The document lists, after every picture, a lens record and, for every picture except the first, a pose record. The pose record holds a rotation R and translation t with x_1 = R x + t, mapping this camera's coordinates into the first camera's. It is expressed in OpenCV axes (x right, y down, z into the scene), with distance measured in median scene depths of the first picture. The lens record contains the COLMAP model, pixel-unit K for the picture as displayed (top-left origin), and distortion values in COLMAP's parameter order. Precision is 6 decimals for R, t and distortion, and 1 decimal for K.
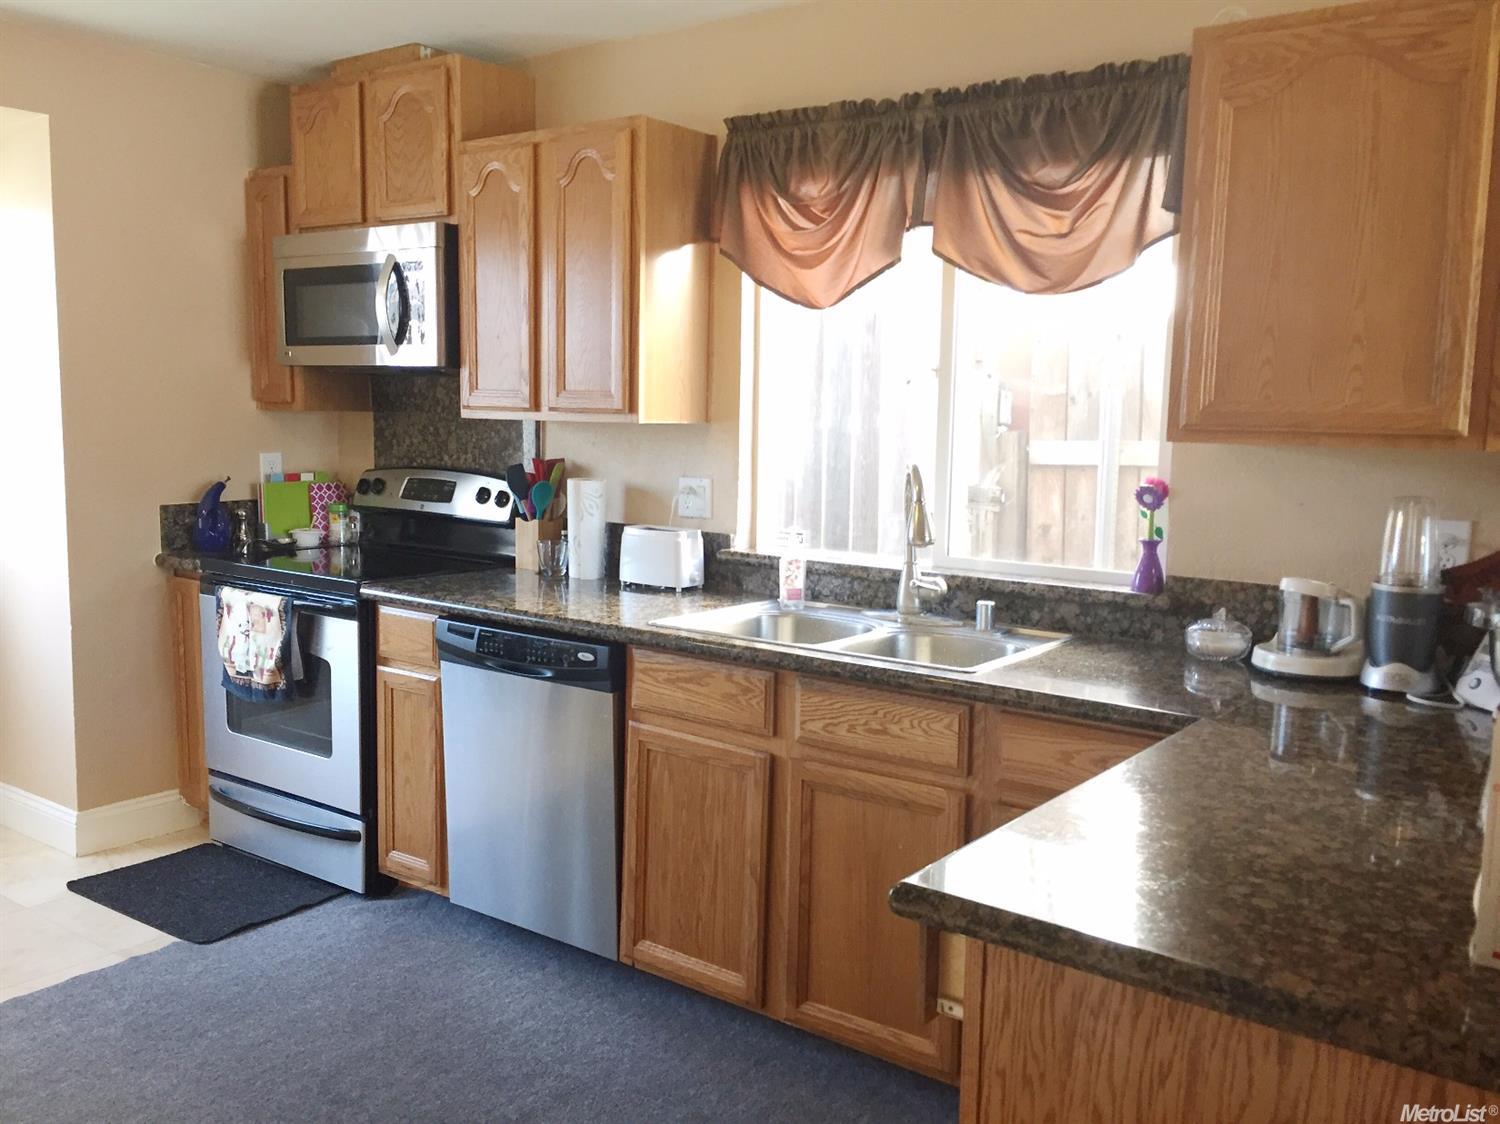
lens RADIAL K [[1291.4, 0, 751.2], [0, 1291.4, 553.5], [0, 0, 1]] dist [0.095549, -0.118296]
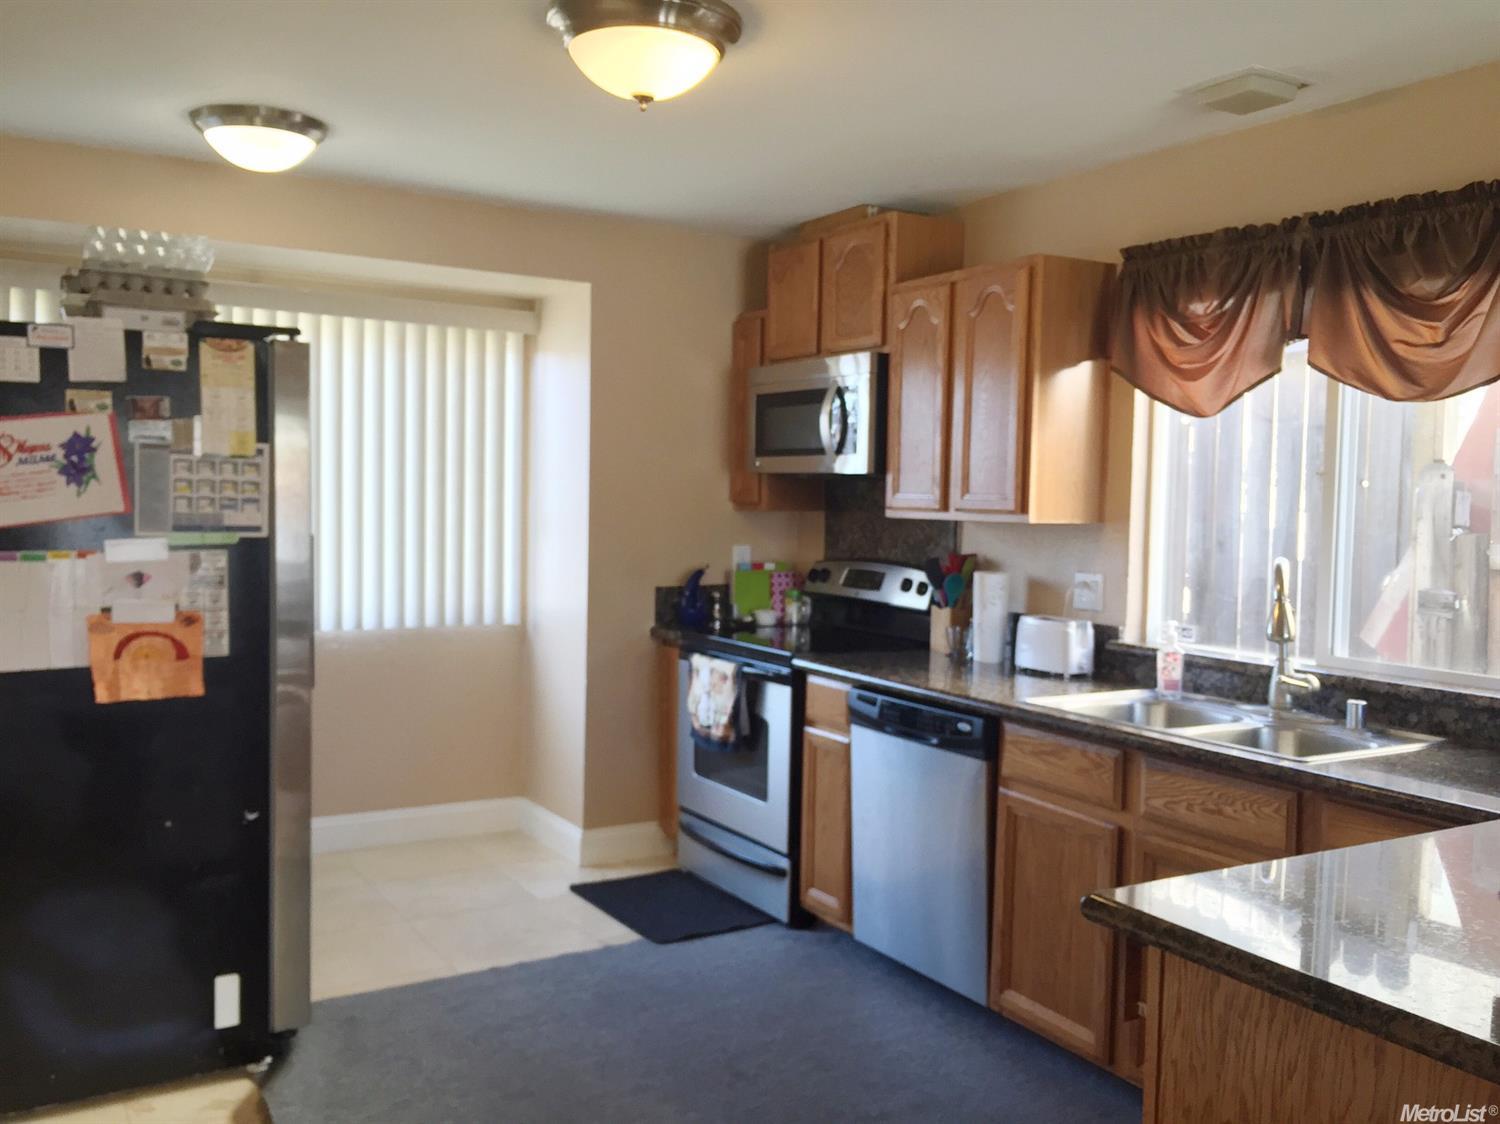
lens RADIAL K [[1291.4, 0, 751.2], [0, 1291.4, 553.5], [0, 0, 1]] dist [0.095549, -0.118296]
pose [[0.927856, 0.017703, -0.372519, 0.107574], [-0.045333, 0.996819, -0.065544, 0.009780], [0.370174, 0.077702, 0.925707, -0.120252]]
